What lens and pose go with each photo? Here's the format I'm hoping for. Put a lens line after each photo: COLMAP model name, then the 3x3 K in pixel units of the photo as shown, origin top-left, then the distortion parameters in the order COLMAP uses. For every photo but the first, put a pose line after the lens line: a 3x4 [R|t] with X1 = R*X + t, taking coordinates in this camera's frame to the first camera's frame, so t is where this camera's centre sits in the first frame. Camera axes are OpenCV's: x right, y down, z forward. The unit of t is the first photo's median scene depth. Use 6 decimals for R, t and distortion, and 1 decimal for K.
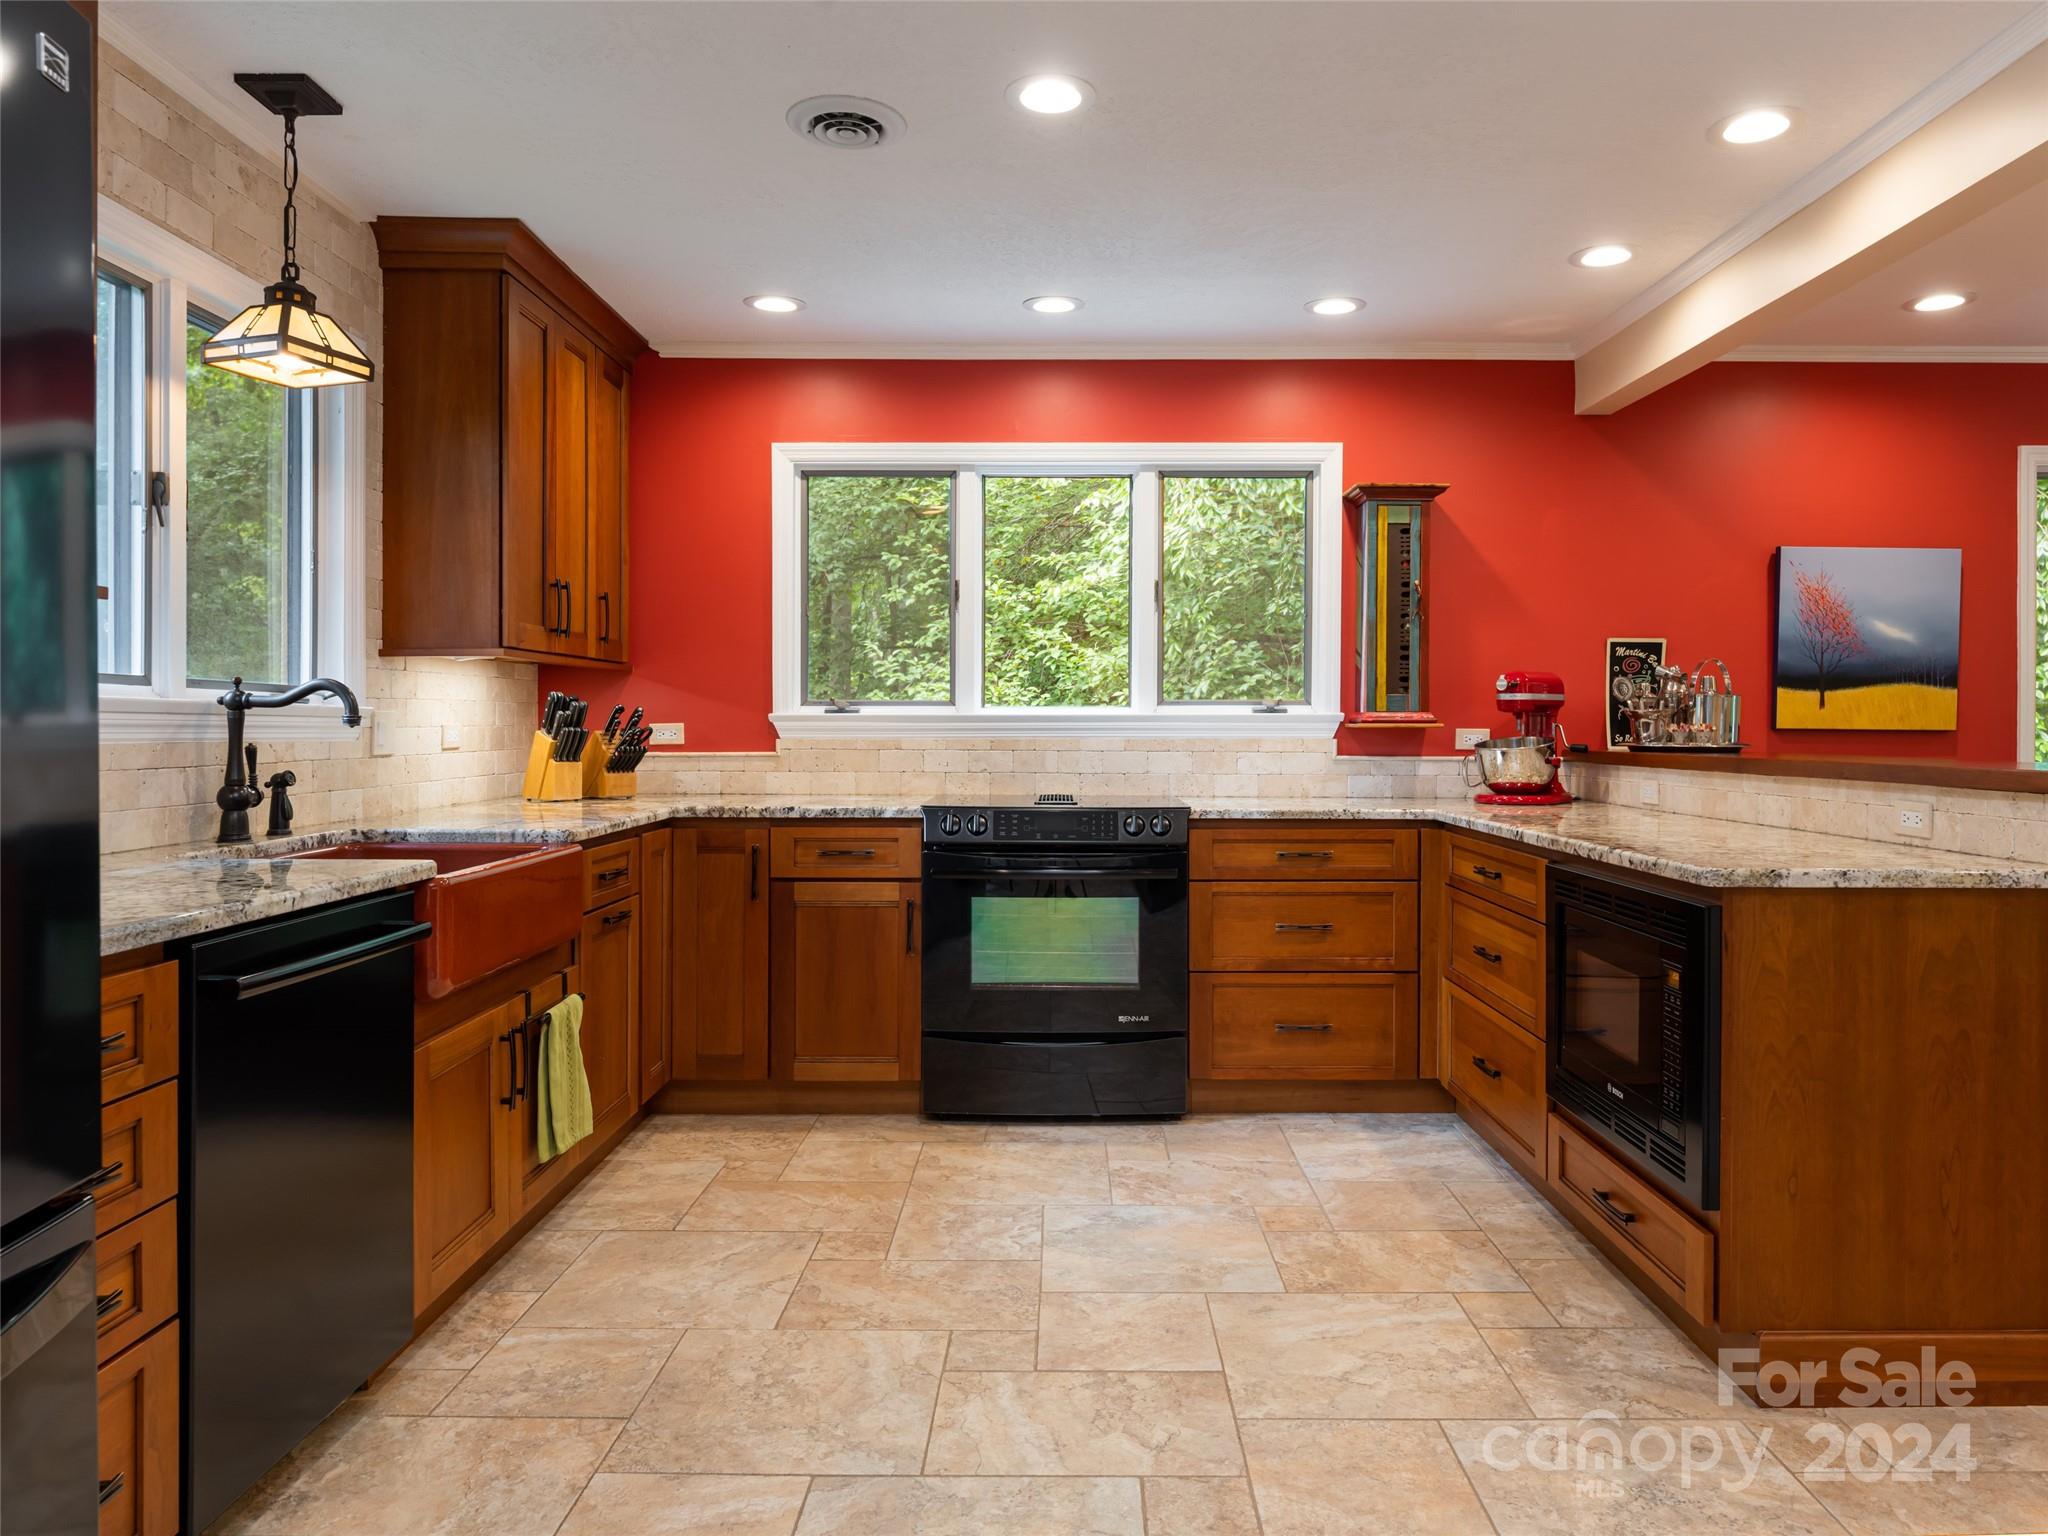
lens RADIAL K [[1369.9, 0, 1077.1], [0, 1369.9, 738.6], [0, 0, 1]] dist [-0.007960, -0.002428]
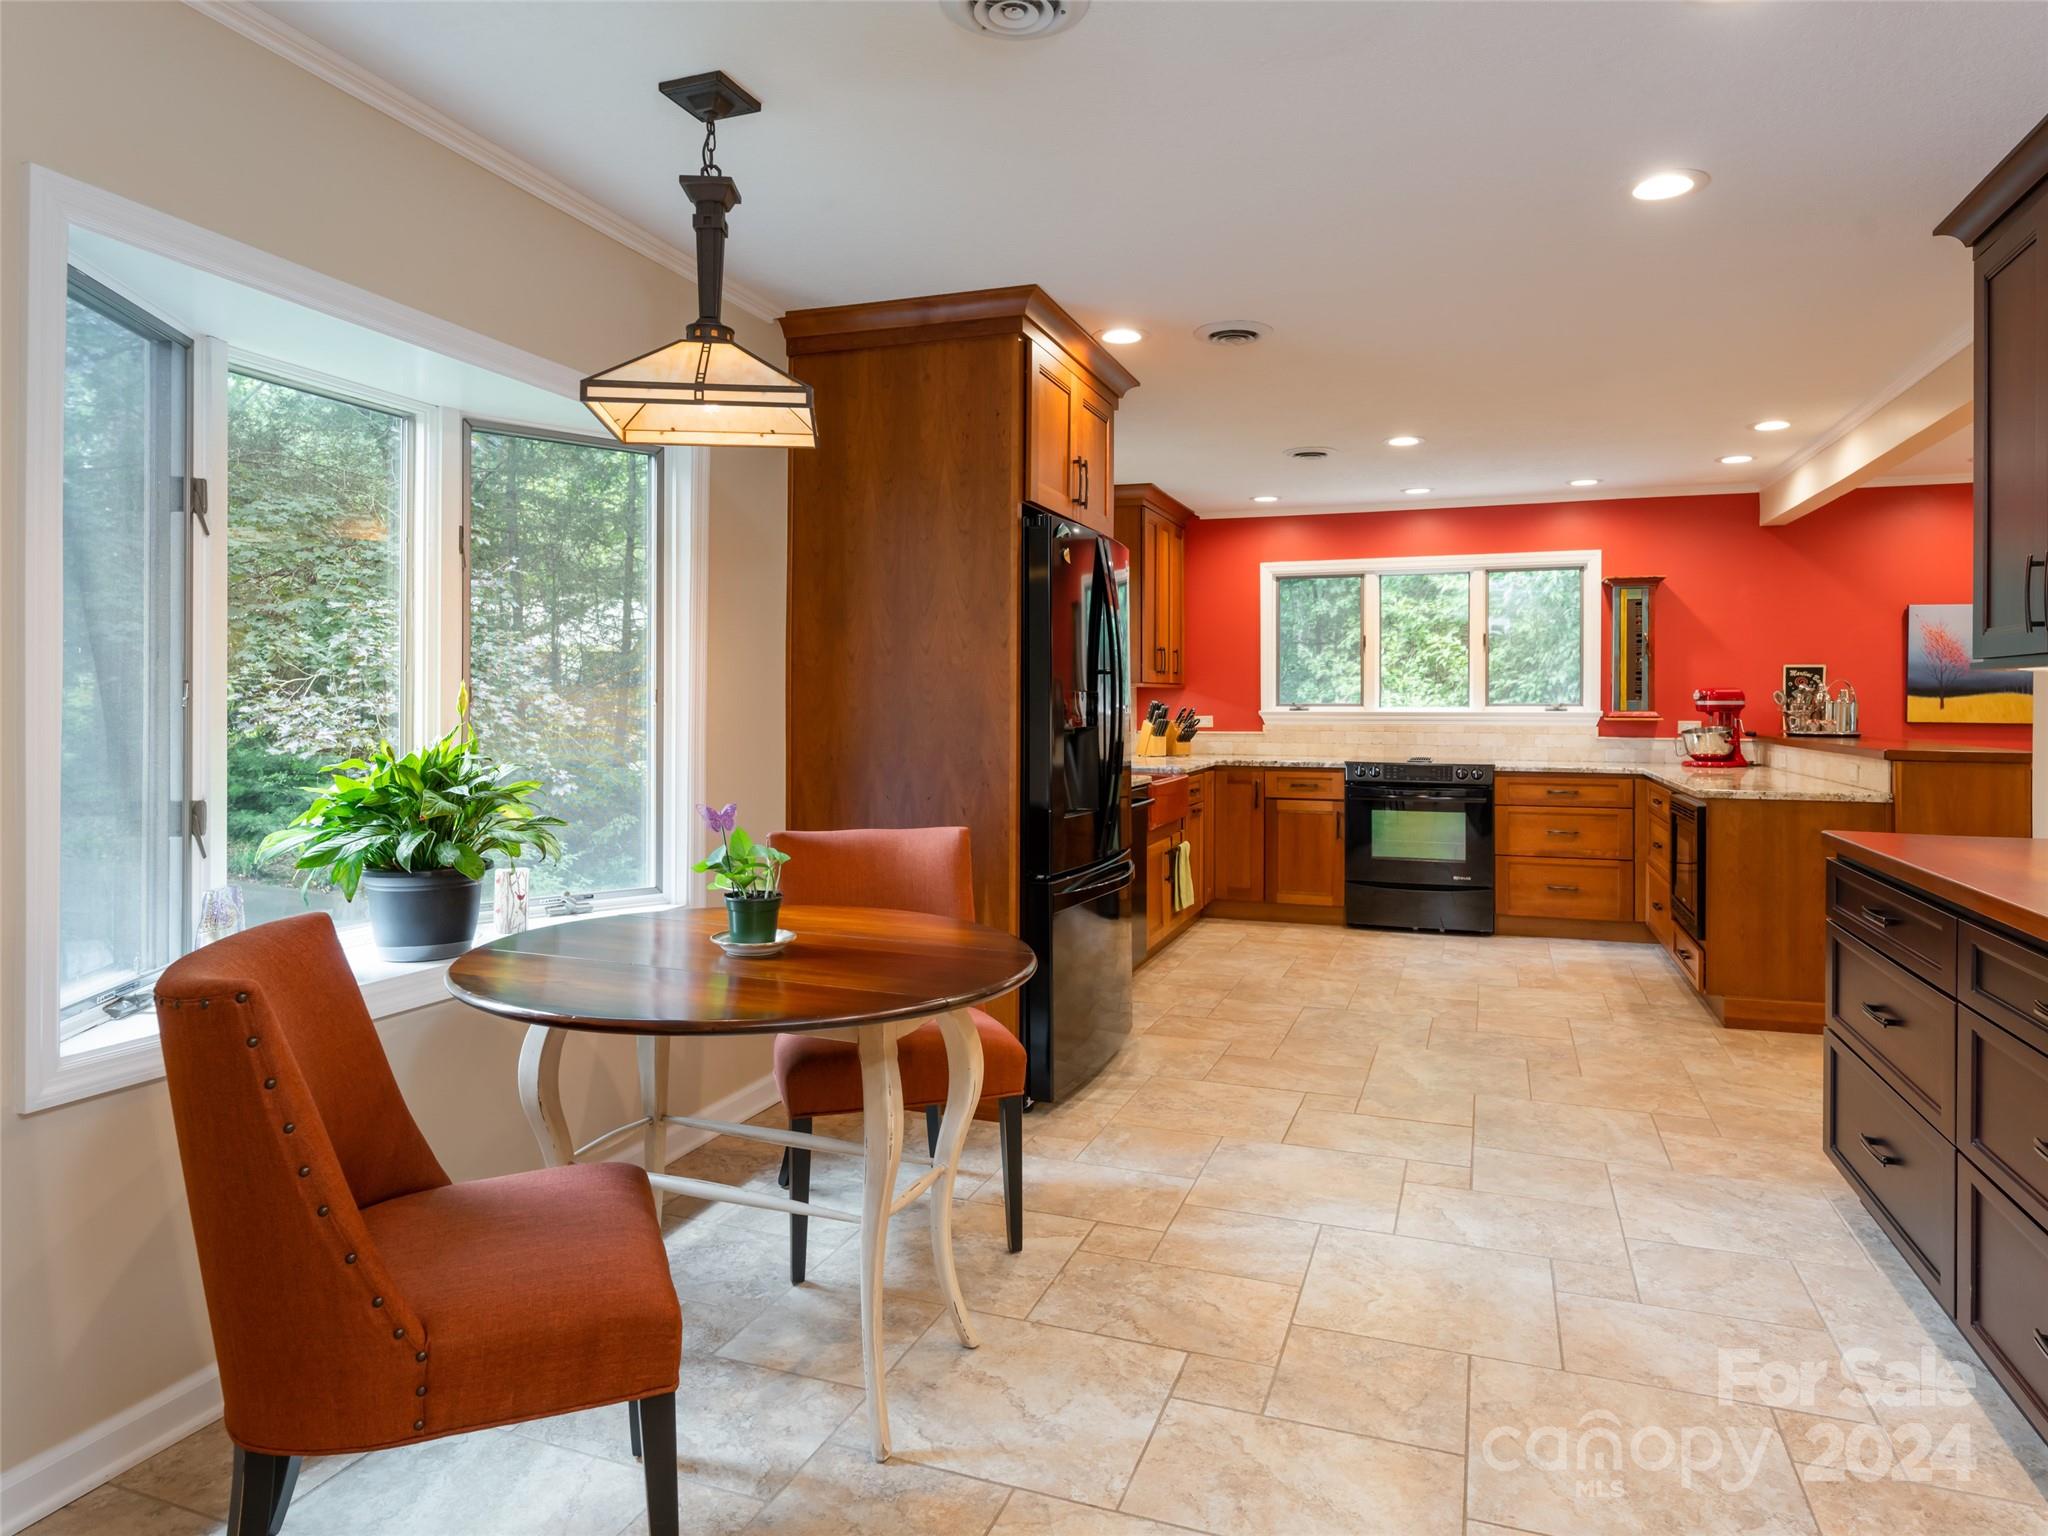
lens RADIAL K [[1255.2, 0, 1032.0], [0, 1255.2, 696.4], [0, 0, 1]] dist [0.001981, -0.000660]
pose [[0.937803, -0.001951, -0.347162, 0.079392], [-0.002550, 0.999919, -0.012508, -0.017126], [0.347158, 0.012615, 0.937722, -0.736792]]
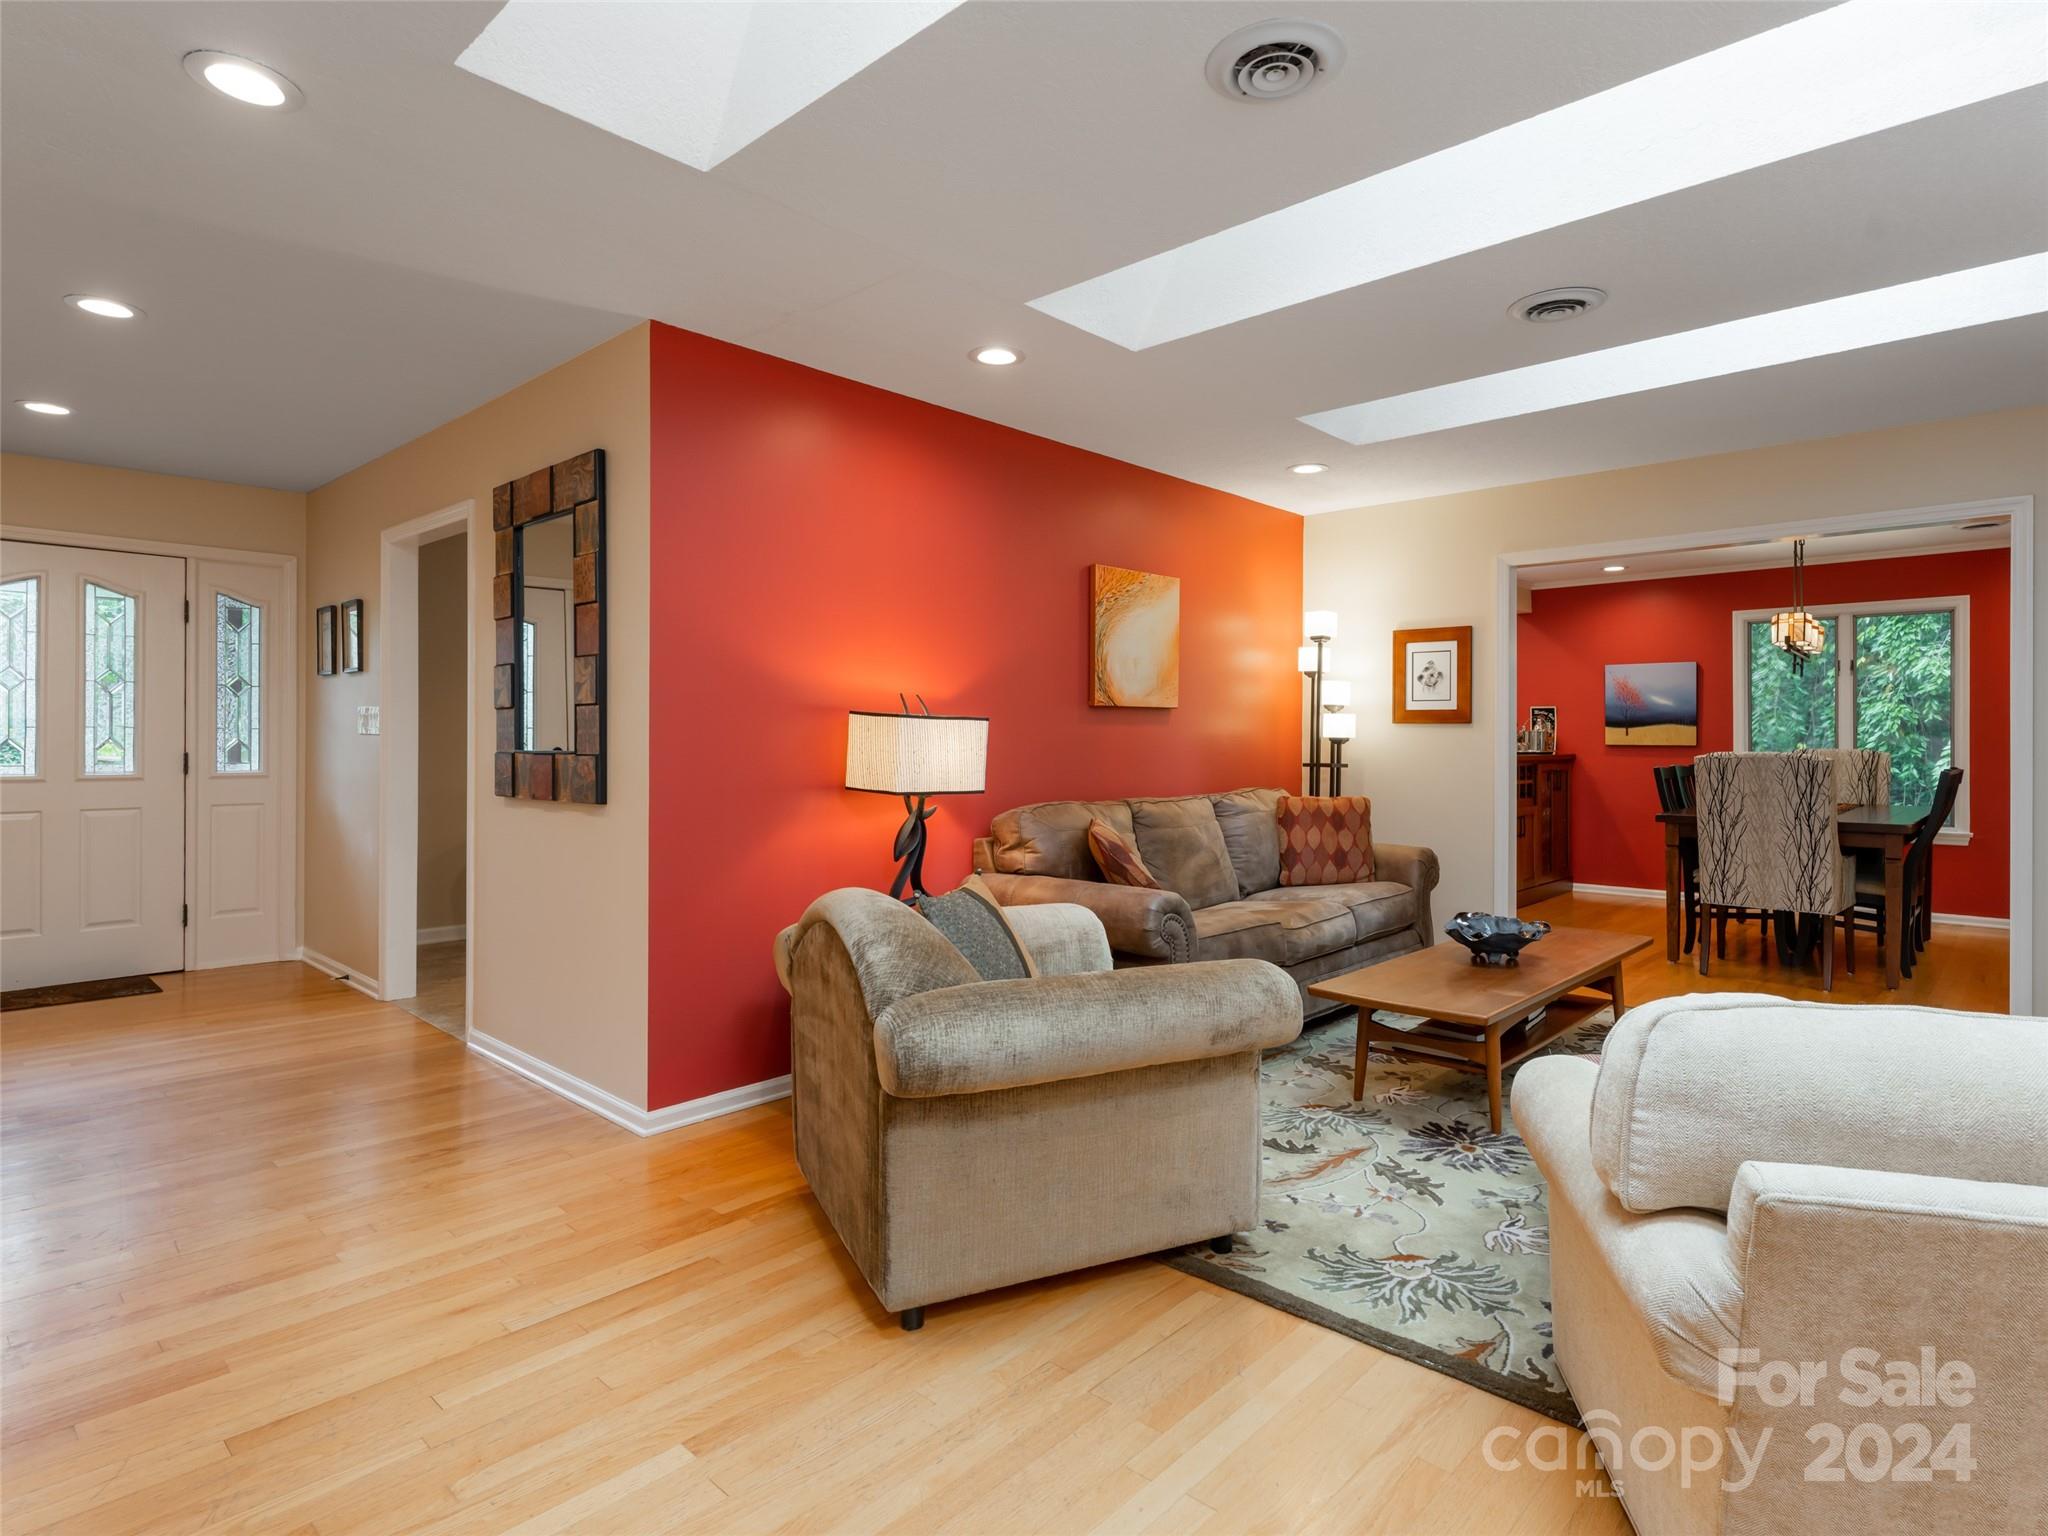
lens RADIAL K [[1111.6, 0, 1021.1], [0, 1111.6, 748.1], [0, 0, 1]] dist [0.022635, 0.000509]
pose [[0.736803, 0.000733, -0.676107, 1.135199], [-0.003446, 0.999990, -0.002671, 0.007666], [0.676099, 0.004297, 0.736799, -1.118280]]
